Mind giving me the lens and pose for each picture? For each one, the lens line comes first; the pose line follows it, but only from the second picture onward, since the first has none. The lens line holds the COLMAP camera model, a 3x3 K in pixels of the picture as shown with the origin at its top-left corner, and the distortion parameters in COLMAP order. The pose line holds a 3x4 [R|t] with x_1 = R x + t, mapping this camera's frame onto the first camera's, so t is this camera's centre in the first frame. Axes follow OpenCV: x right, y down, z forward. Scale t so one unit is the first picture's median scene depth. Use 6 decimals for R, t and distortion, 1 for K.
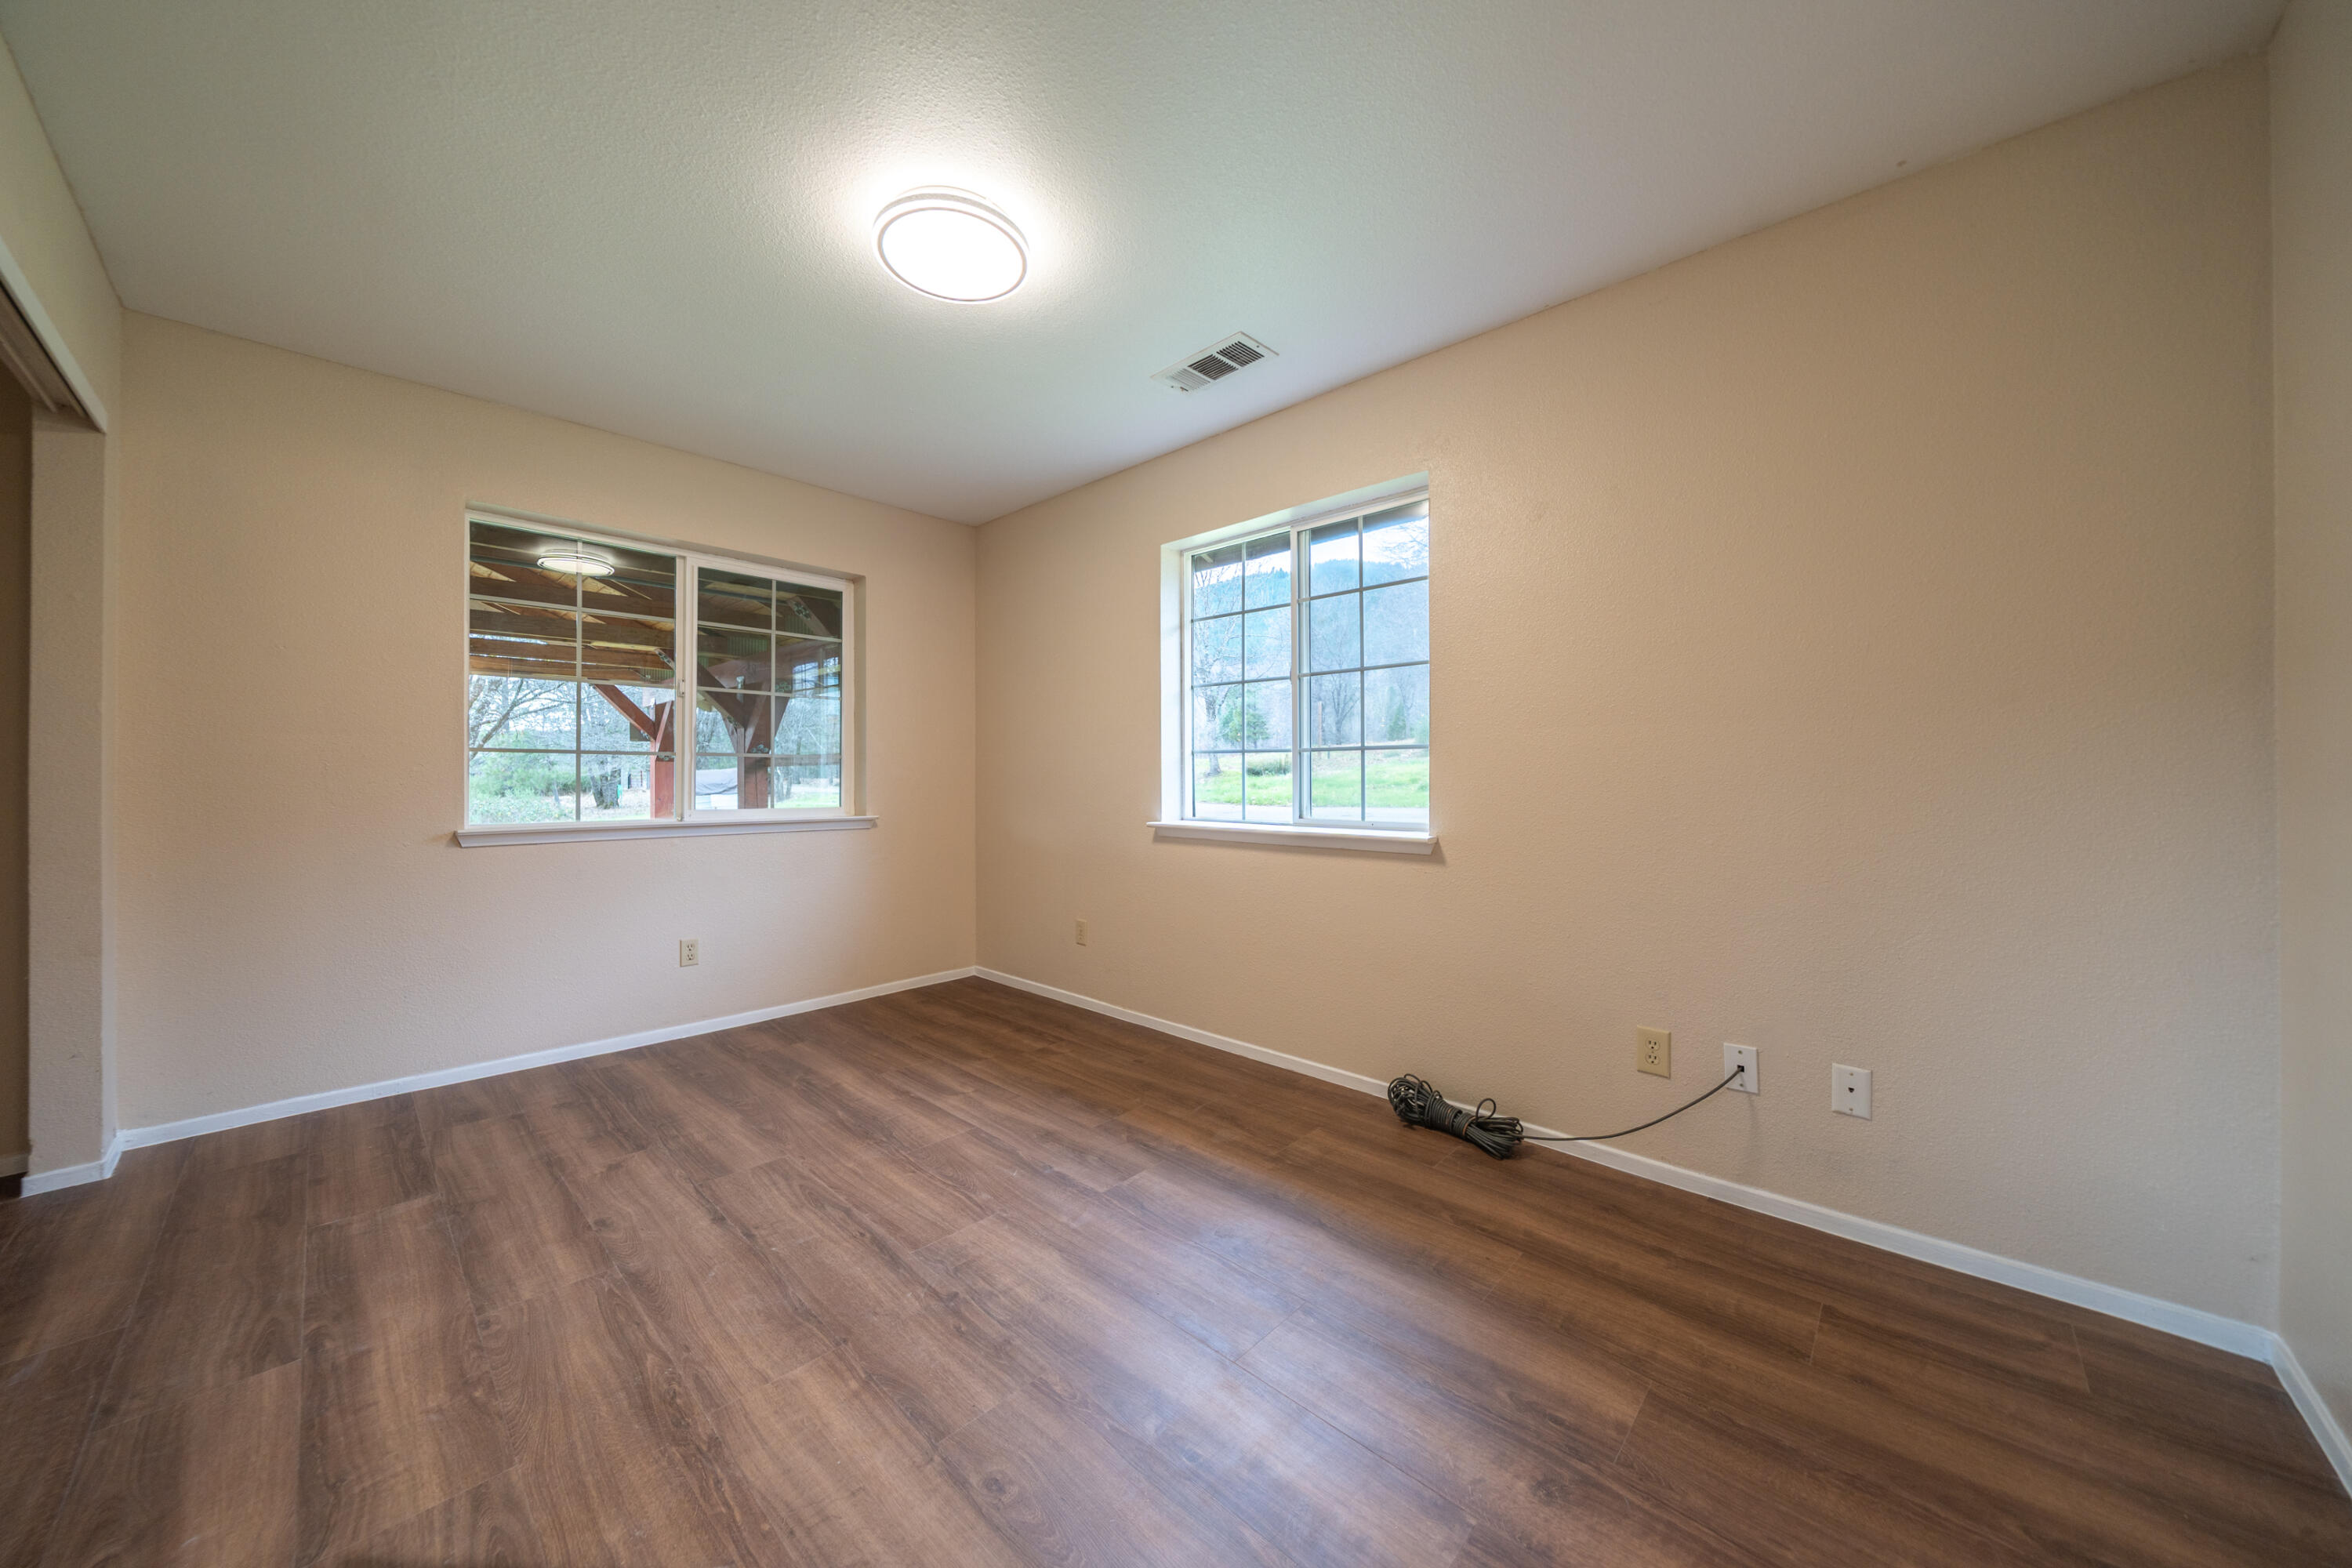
lens RADIAL K [[799.9, 0, 1187.8], [0, 799.9, 780.7], [0, 0, 1]] dist [-0.002262, -0.000104]
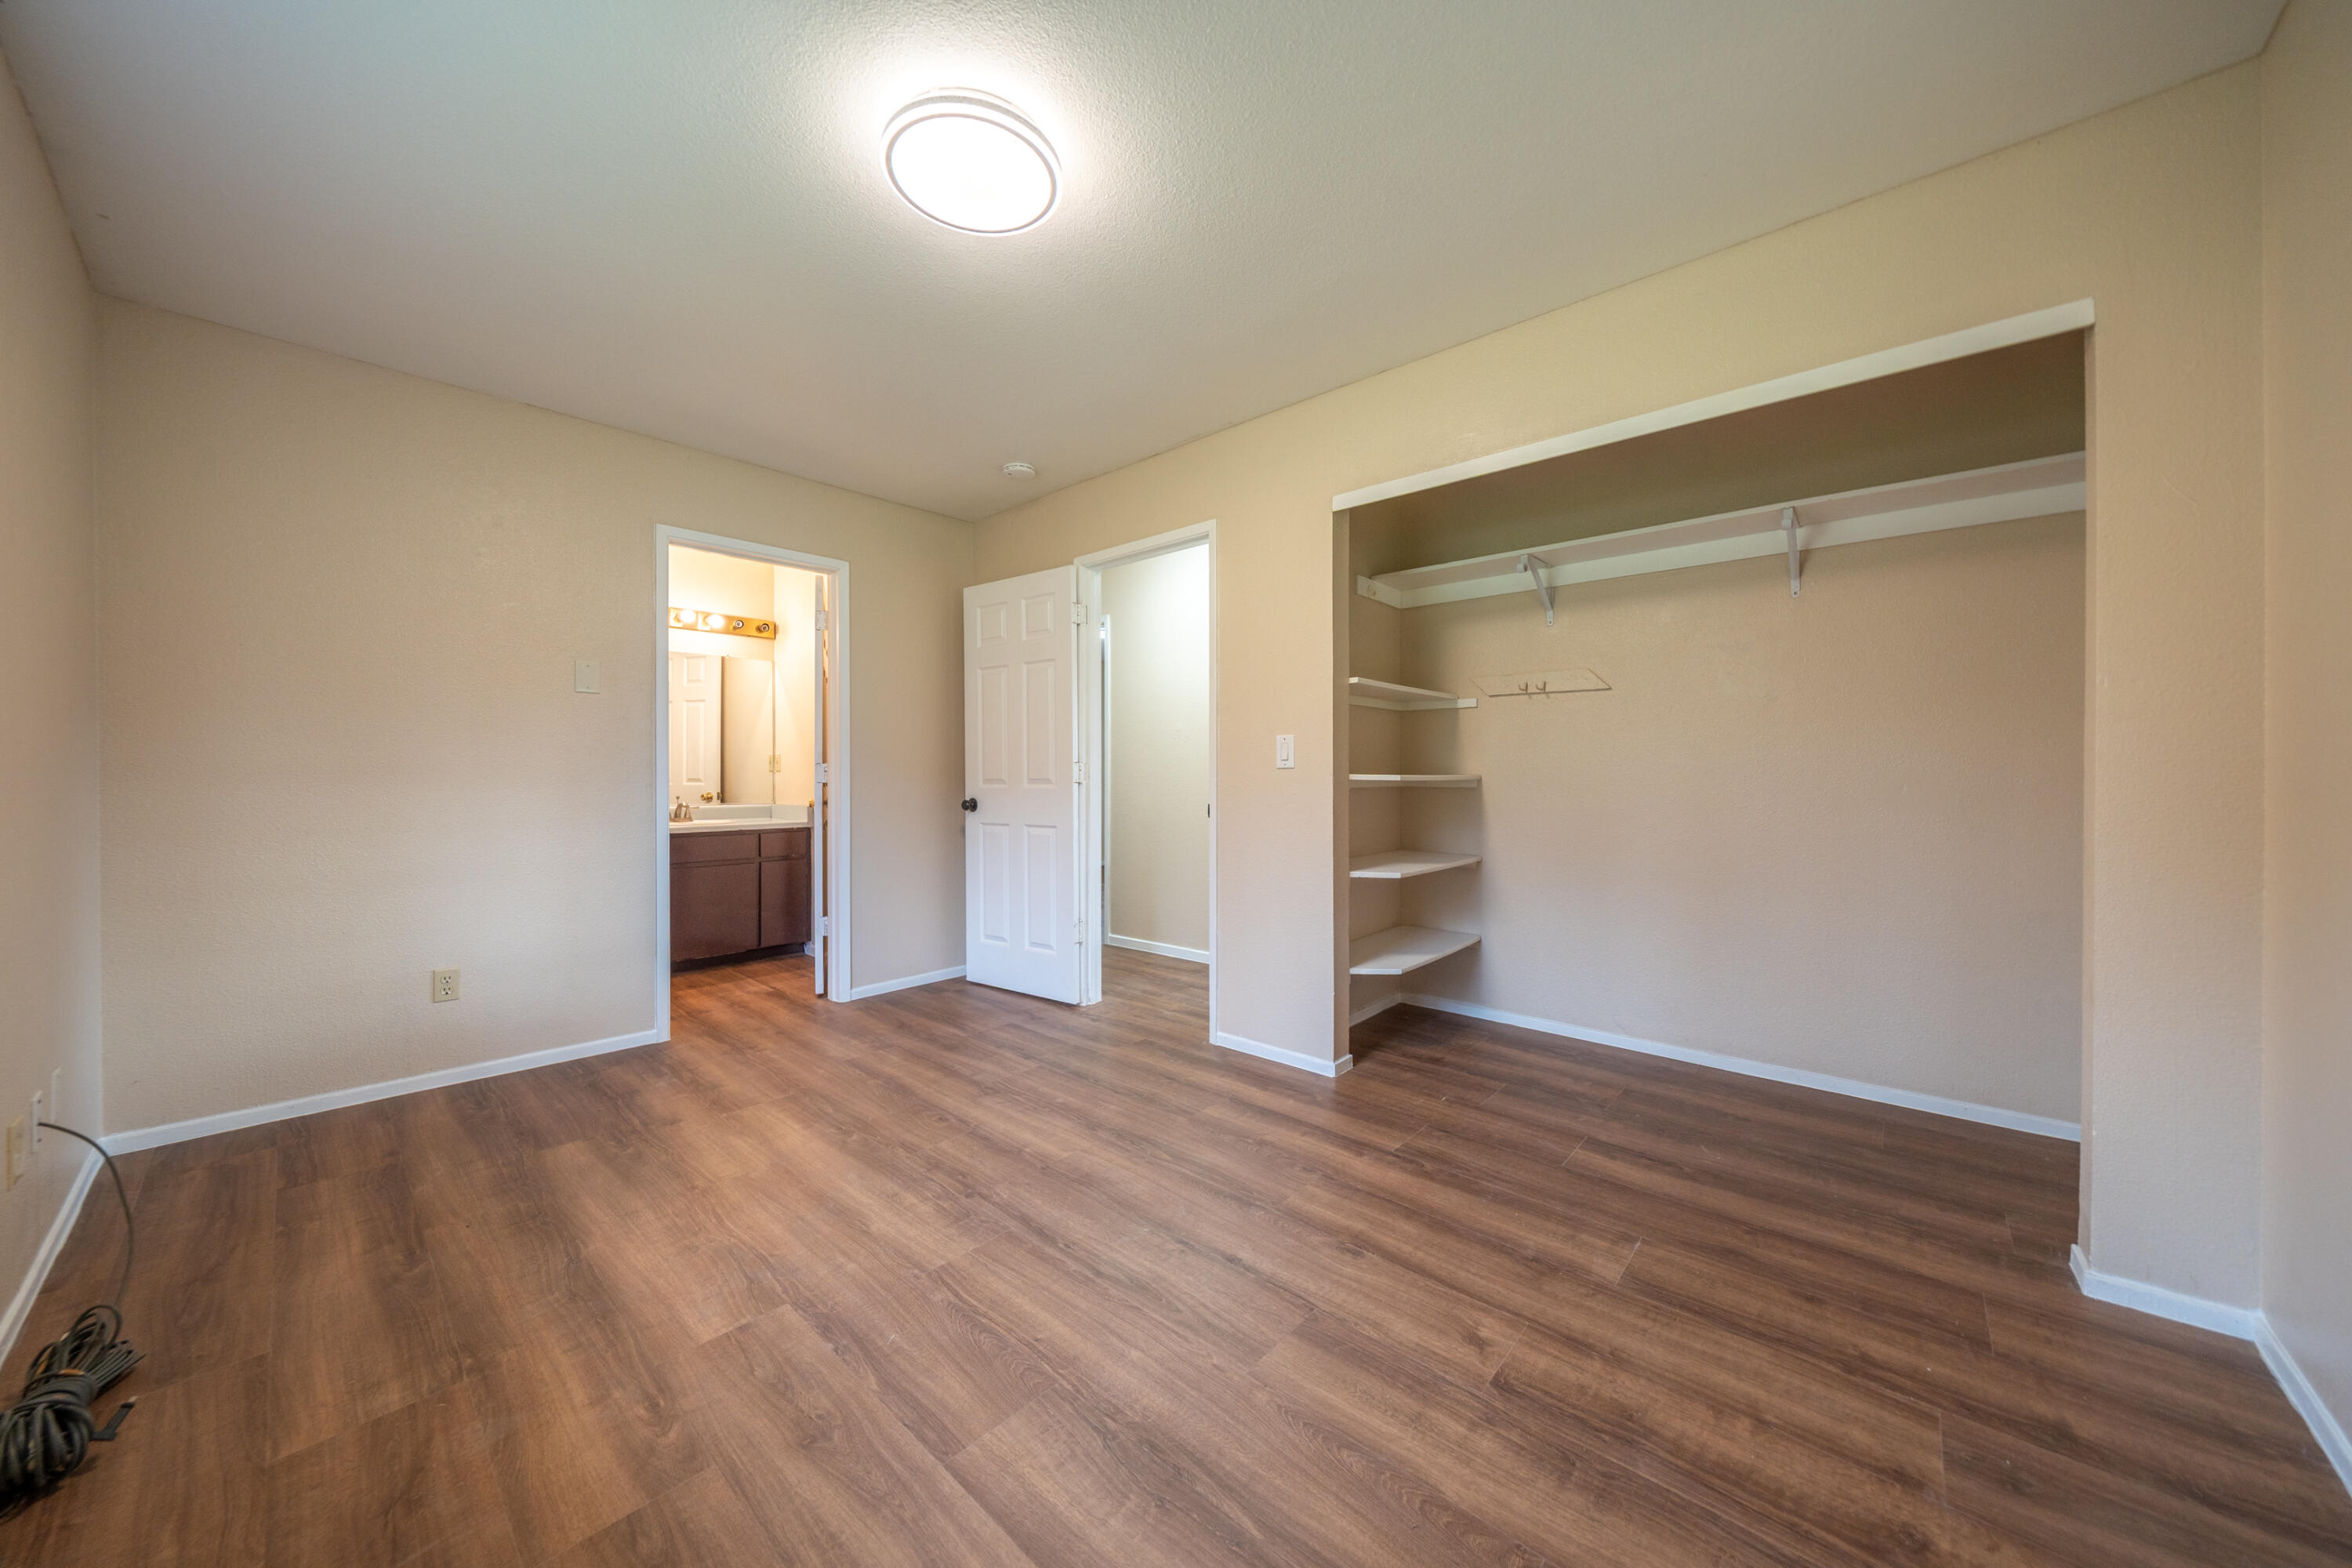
lens RADIAL K [[799.9, 0, 1186.1], [0, 799.9, 778.5], [0, 0, 1]] dist [-0.002262, -0.000104]
pose [[-0.999873, 0.001861, -0.015846, -0.525561], [0.001659, 0.999917, 0.012737, -0.010469], [0.015868, 0.012710, -0.999793, 1.921765]]
